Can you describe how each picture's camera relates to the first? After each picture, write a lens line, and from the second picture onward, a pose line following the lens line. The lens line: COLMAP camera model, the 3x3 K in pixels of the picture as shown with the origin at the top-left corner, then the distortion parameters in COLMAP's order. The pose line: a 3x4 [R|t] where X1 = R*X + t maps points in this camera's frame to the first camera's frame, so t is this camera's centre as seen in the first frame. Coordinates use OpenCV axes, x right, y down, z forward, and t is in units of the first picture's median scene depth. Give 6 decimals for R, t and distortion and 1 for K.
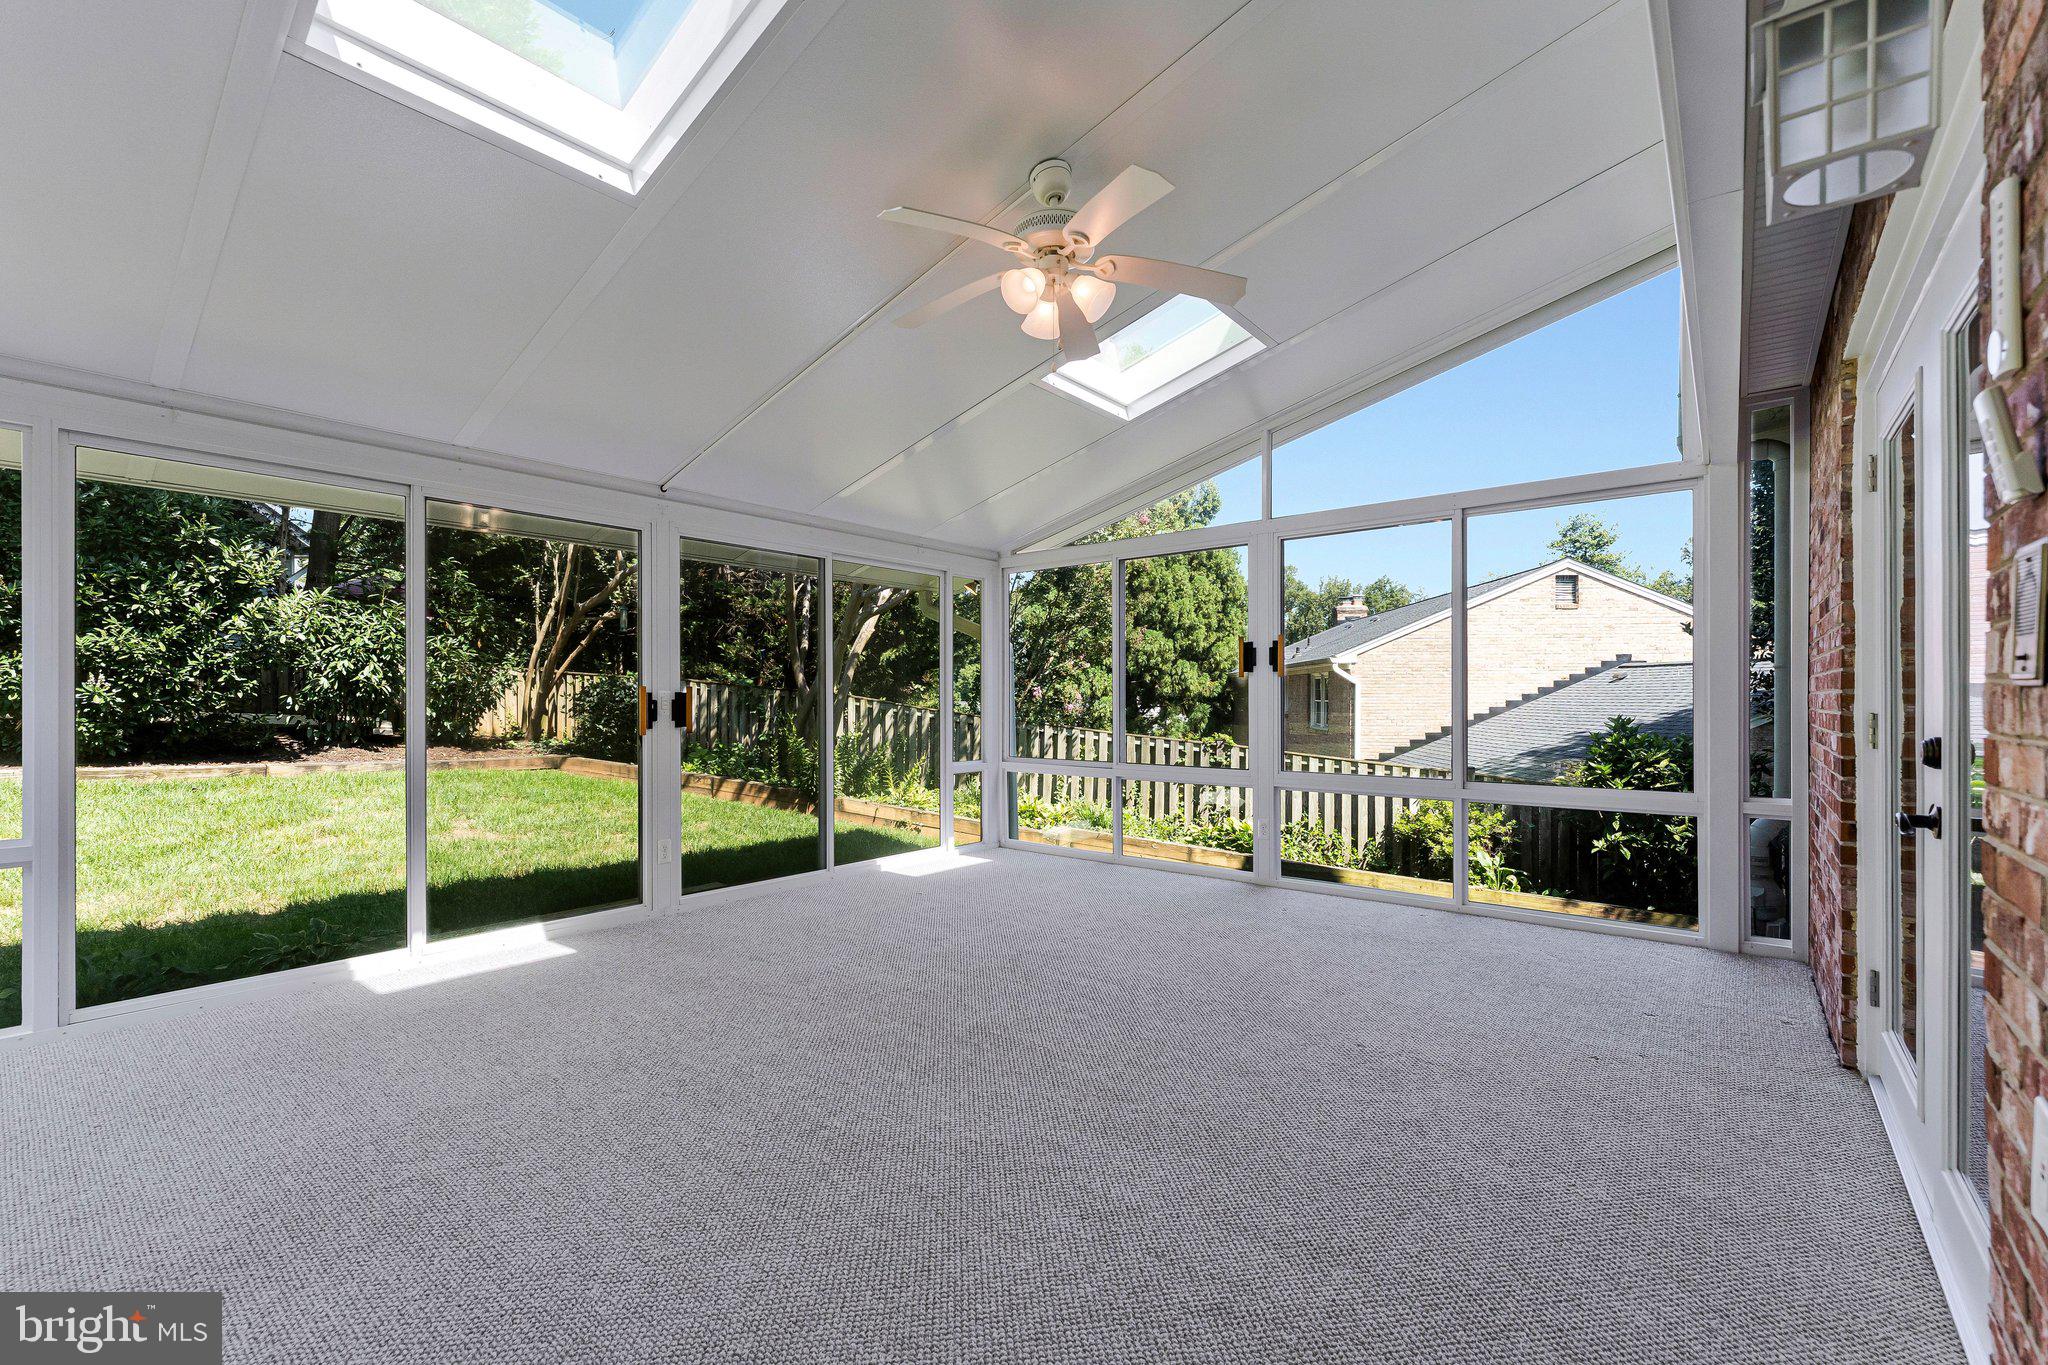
lens RADIAL K [[884.0, 0, 1032.7], [0, 884.0, 700.9], [0, 0, 1]] dist [0.006562, -0.000416]
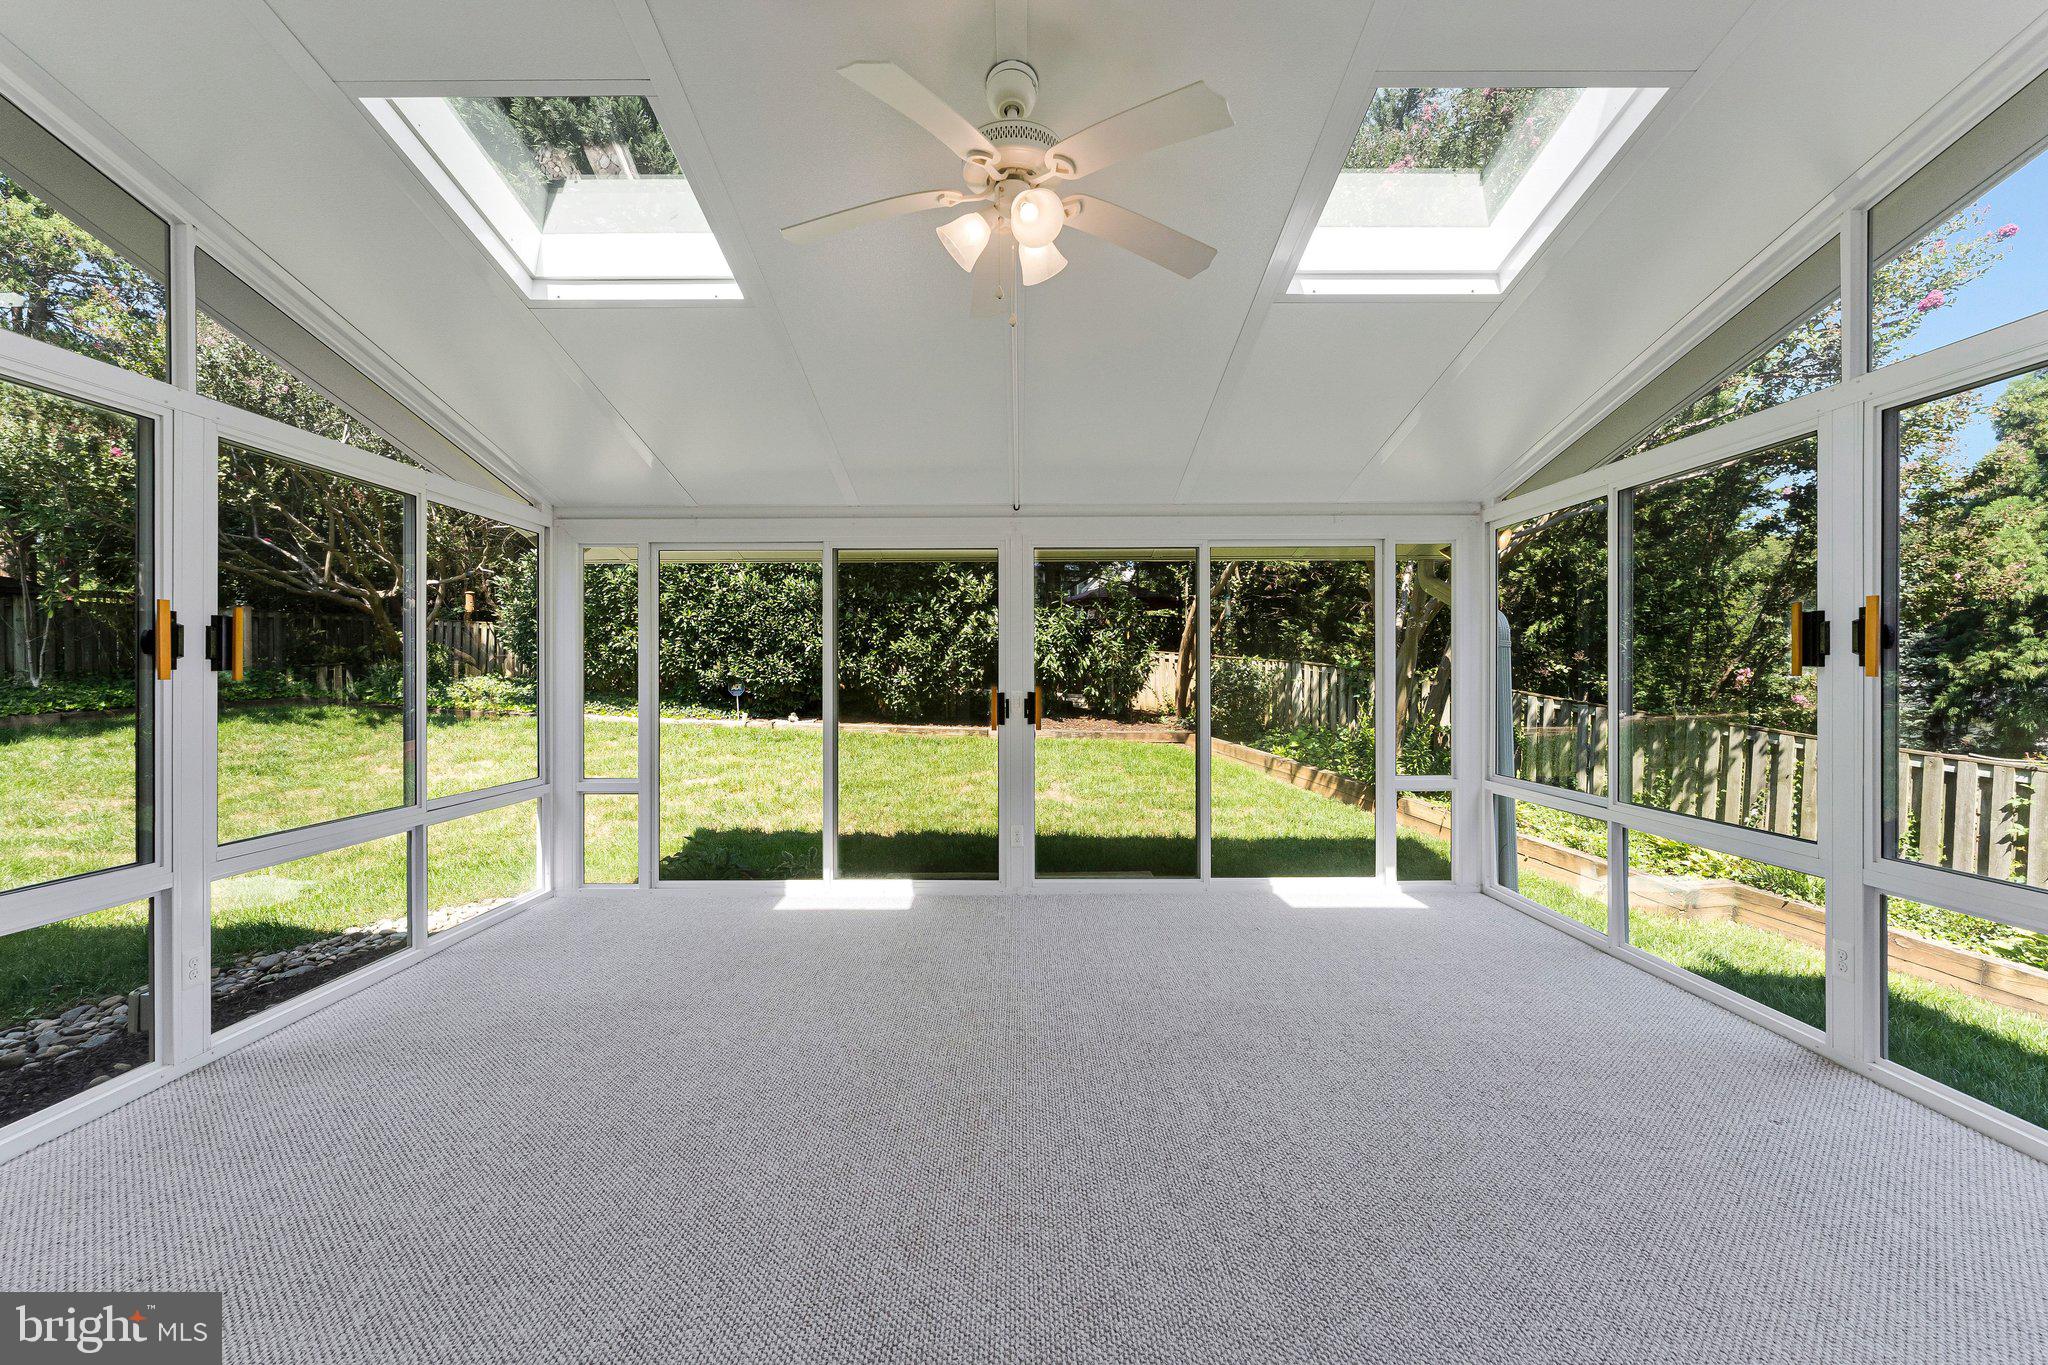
lens RADIAL K [[860.4, 0, 1024.4], [0, 860.4, 674.0], [0, 0, 1]] dist [0.001495, -0.000114]
pose [[0.623544, 0.003271, -0.781782, 0.265125], [0.000071, 0.999991, 0.004241, -0.022590], [0.781788, -0.002699, 0.623538, 0.210562]]
